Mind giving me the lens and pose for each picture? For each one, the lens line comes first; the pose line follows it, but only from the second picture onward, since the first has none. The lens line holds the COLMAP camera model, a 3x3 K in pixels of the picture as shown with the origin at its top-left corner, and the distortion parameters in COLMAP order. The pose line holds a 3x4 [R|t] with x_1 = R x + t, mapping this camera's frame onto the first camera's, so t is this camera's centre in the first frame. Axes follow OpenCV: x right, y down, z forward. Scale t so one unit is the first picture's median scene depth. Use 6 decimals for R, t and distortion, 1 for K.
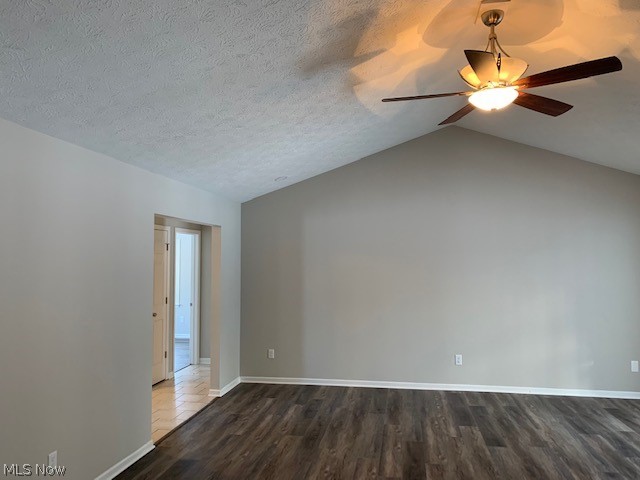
lens RADIAL K [[489.3, 0, 318.4], [0, 489.3, 237.9], [0, 0, 1]] dist [0.031562, -0.026420]
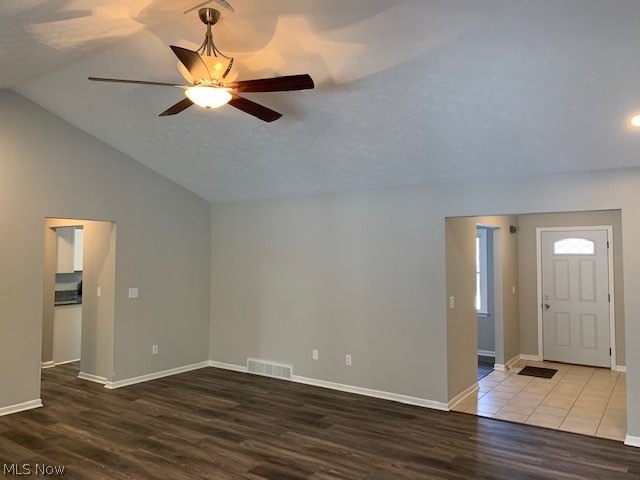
lens RADIAL K [[489.3, 0, 317.3], [0, 489.3, 239.7], [0, 0, 1]] dist [0.031562, -0.026420]
pose [[-0.430969, -0.030514, -0.901851, 0.875628], [0.042769, 0.997614, -0.054192, 0.057323], [0.901353, -0.061926, -0.428636, 1.216639]]
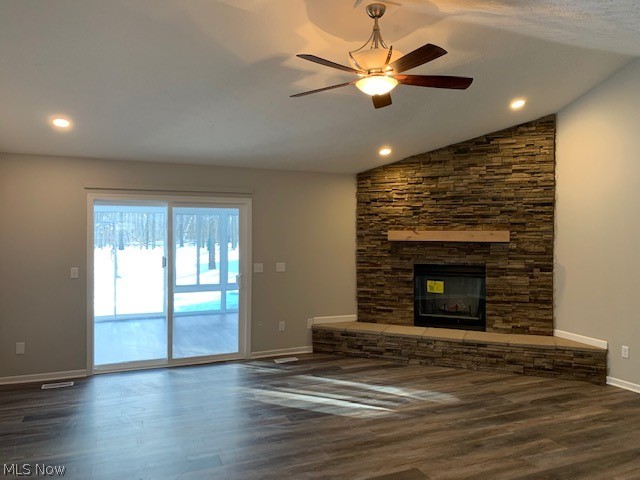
lens RADIAL K [[489.3, 0, 321.2], [0, 489.3, 239.0], [0, 0, 1]] dist [0.031562, -0.026420]
pose [[-0.542756, -0.003949, 0.839881, -0.388914], [-0.037896, 0.999086, -0.019792, 0.069332], [-0.839035, -0.042571, -0.542409, 1.273570]]
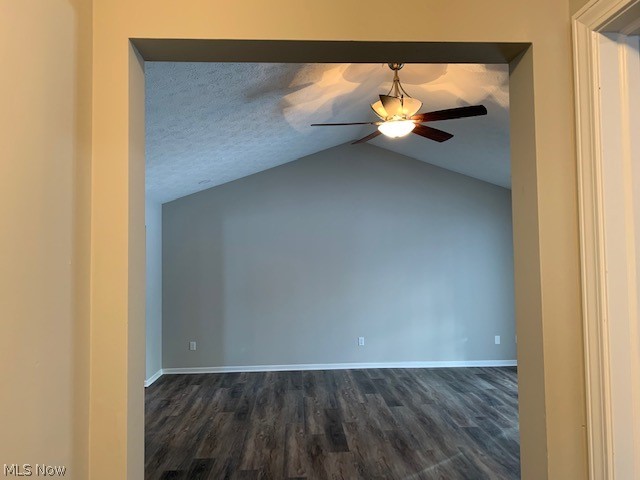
lens RADIAL K [[489.3, 0, 316.9], [0, 489.3, 237.8], [0, 0, 1]] dist [0.031562, -0.026420]
pose [[0.977300, -0.001277, 0.211857, -0.087918], [0.000881, 0.999998, 0.001967, 0.000350], [-0.211859, -0.001736, 0.977299, -0.151435]]
